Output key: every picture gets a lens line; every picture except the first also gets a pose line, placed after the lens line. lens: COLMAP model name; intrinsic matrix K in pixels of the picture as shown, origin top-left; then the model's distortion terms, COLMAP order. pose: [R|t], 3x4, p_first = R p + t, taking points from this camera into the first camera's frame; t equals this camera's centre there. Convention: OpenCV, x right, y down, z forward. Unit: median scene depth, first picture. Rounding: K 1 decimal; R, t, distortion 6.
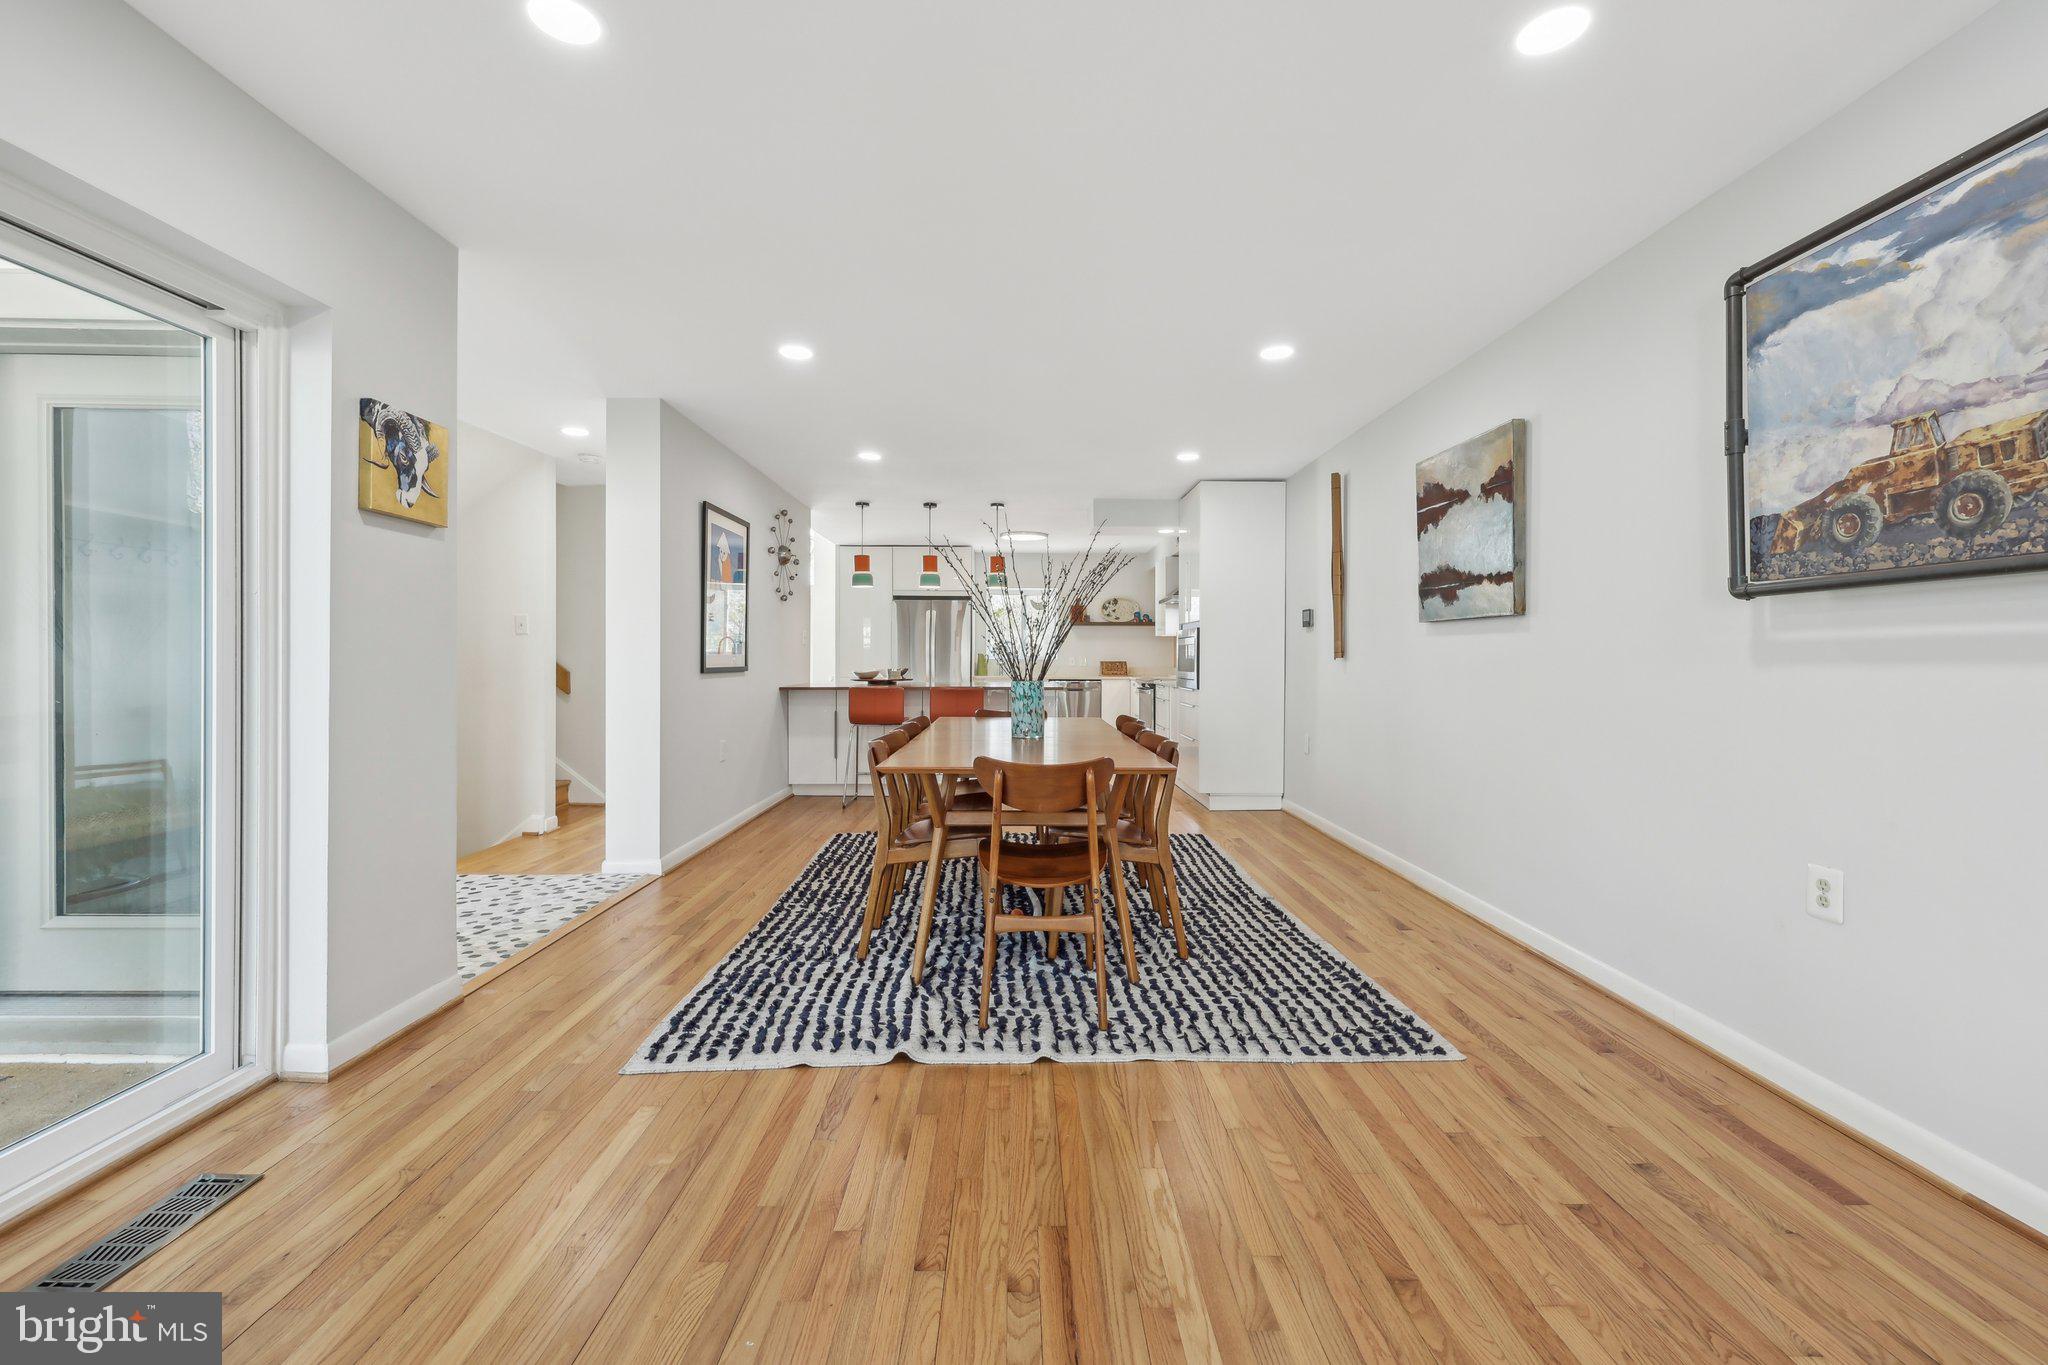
lens RADIAL K [[860.6, 0, 1031.2], [0, 860.6, 669.8], [0, 0, 1]] dist [0.001578, -0.000135]
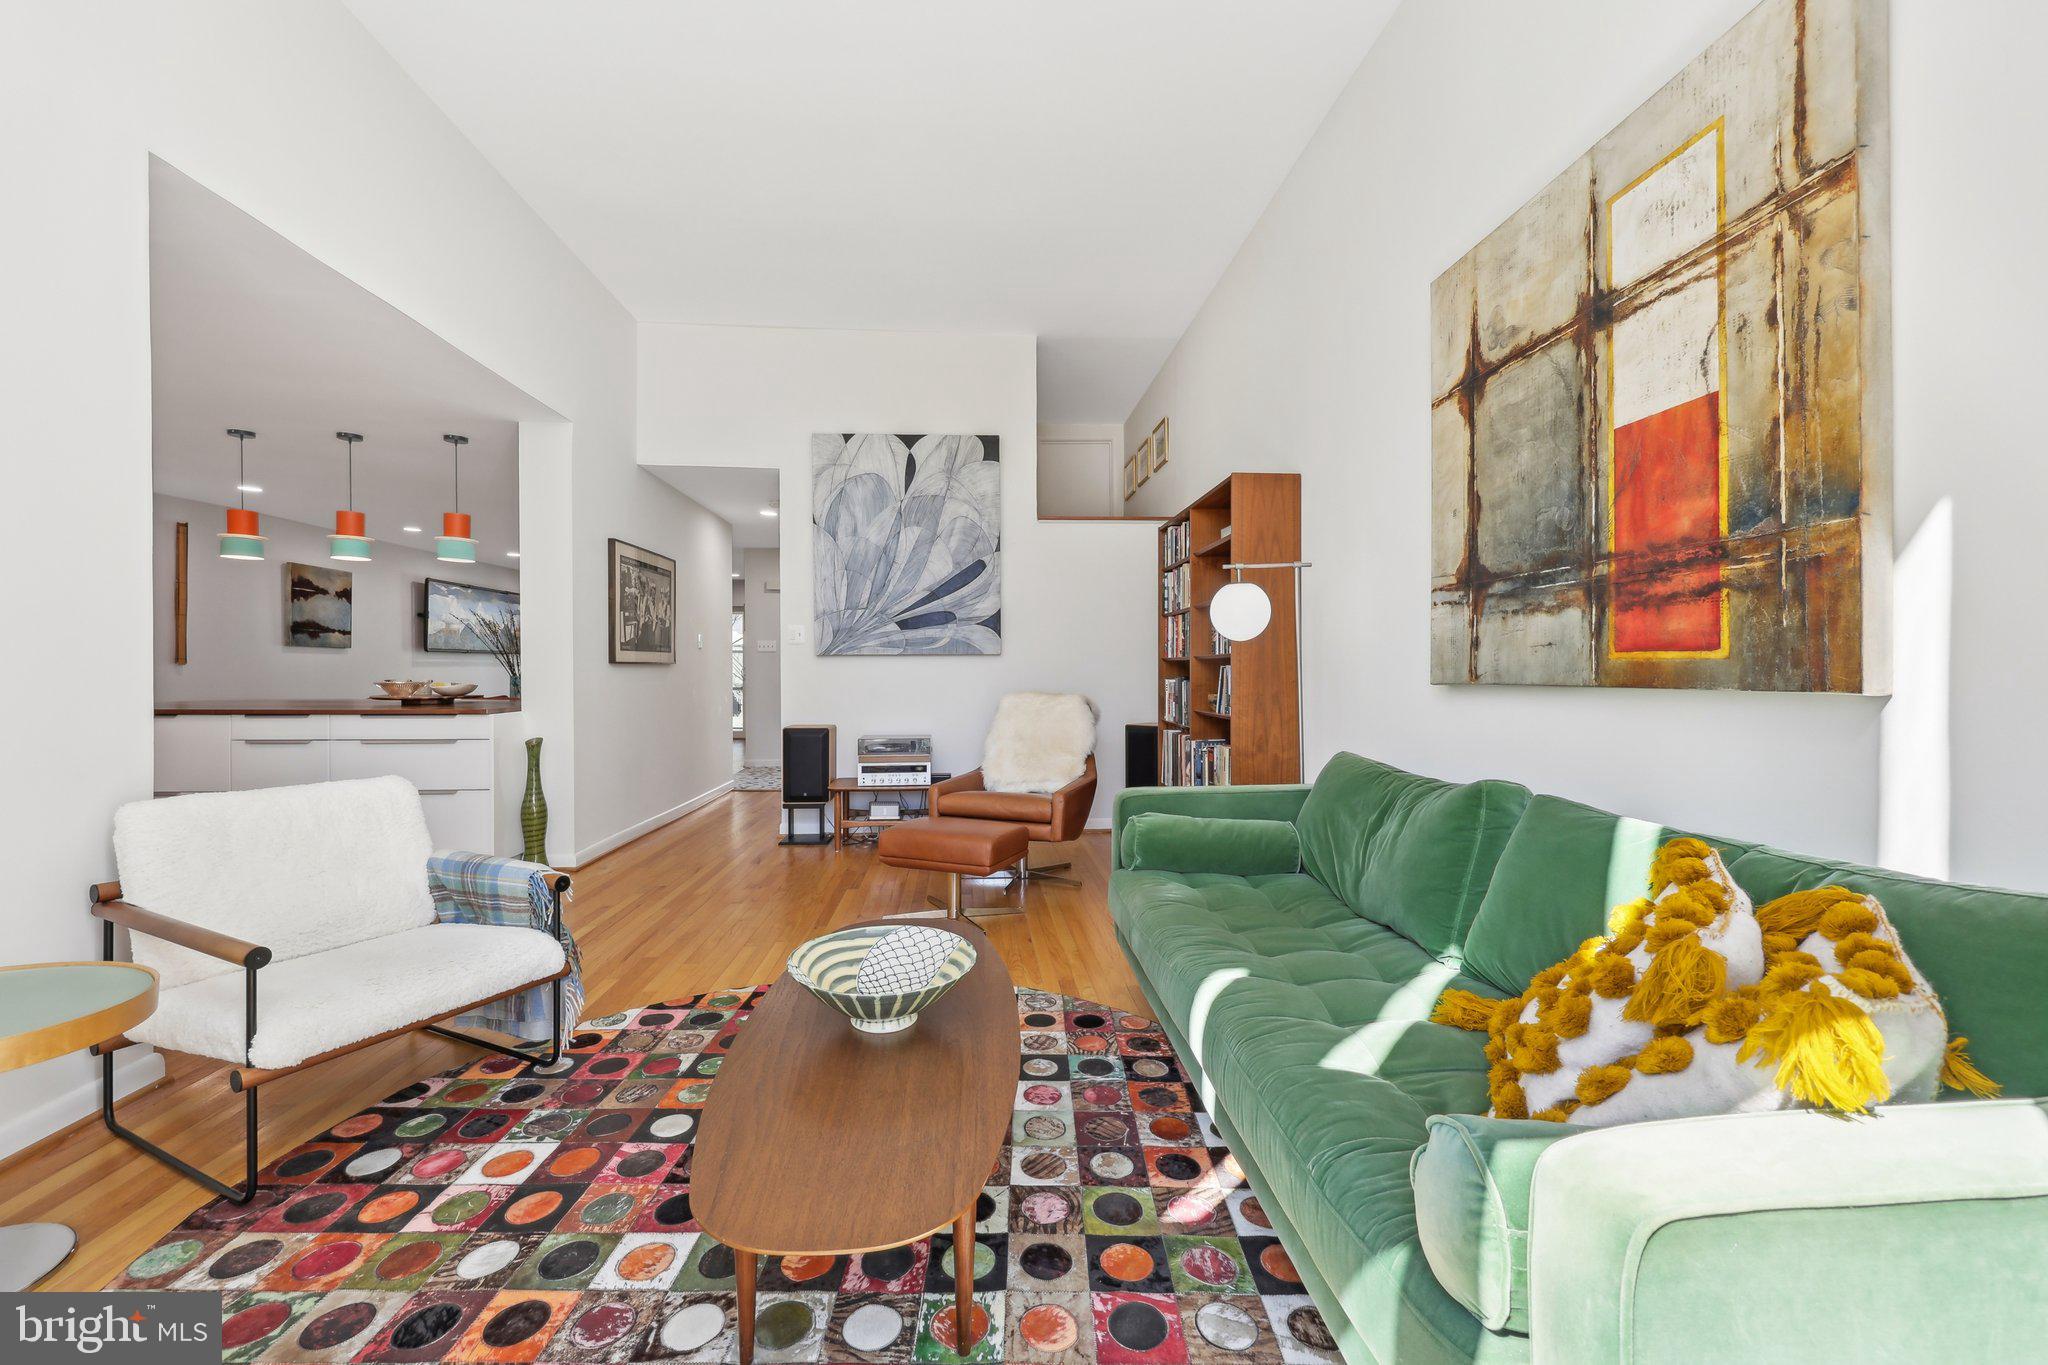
lens RADIAL K [[853.5, 0, 1024.6], [0, 853.5, 680.6], [0, 0, 1]] dist [0.002658, -0.000271]
pose [[-0.999143, -0.004643, -0.041127, -2.289887], [-0.005550, 0.999743, 0.021977, -0.056647], [0.041014, 0.022186, -0.998912, 6.154717]]
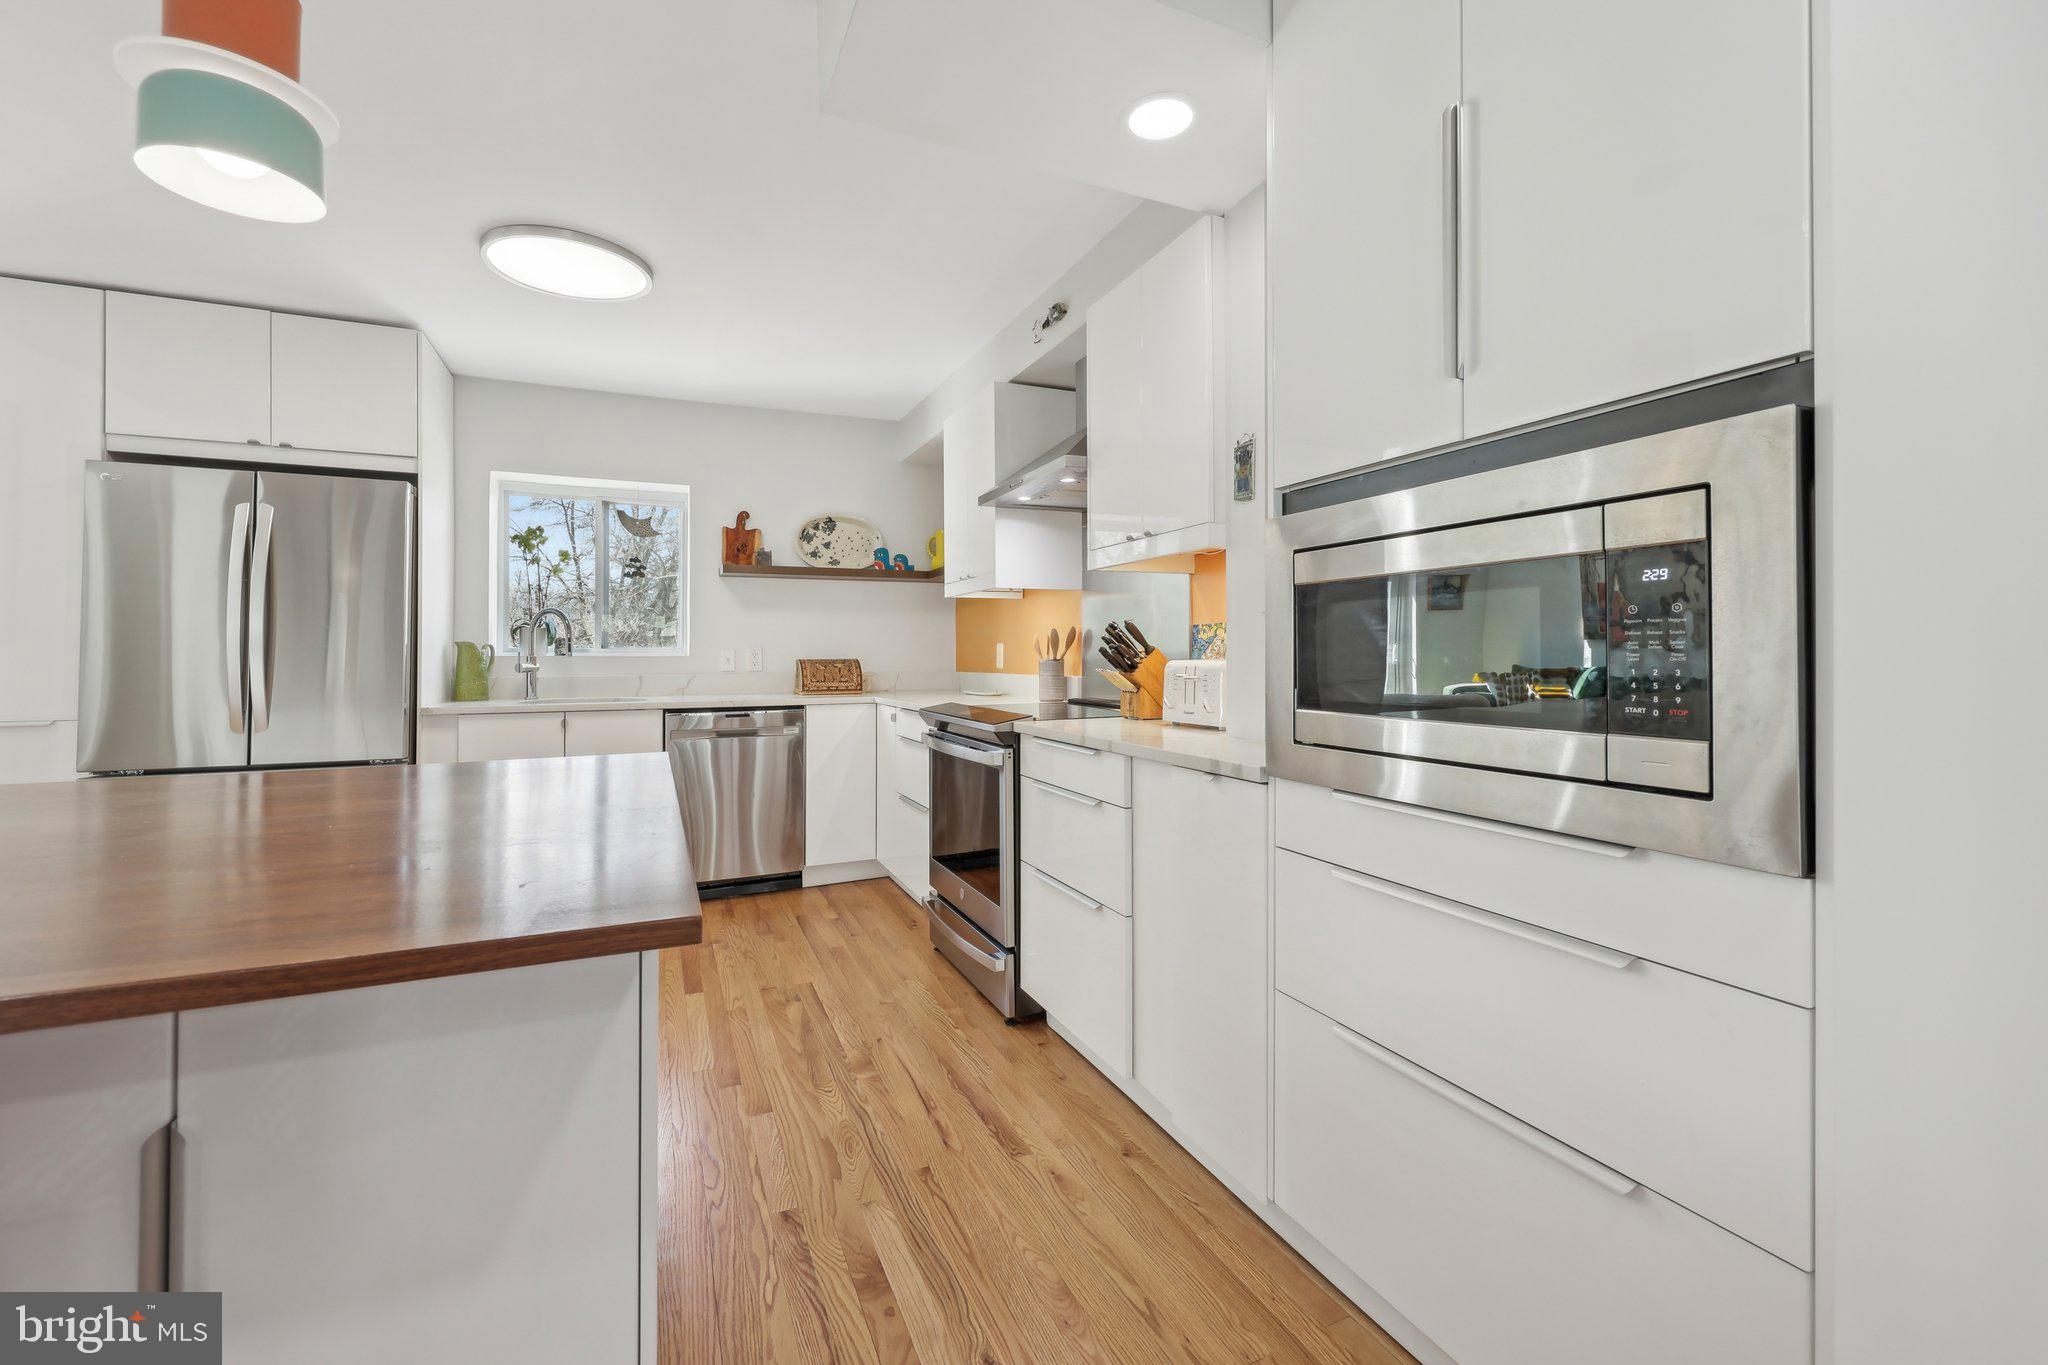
lens RADIAL K [[859.8, 0, 1039.0], [0, 859.8, 660.9], [0, 0, 1]] dist [0.003274, 0.000147]
pose [[0.915936, -0.008625, 0.401232, 0.097662], [0.010735, 0.999938, -0.003011, -0.035976], [-0.401181, 0.007065, 0.915971, 2.911860]]
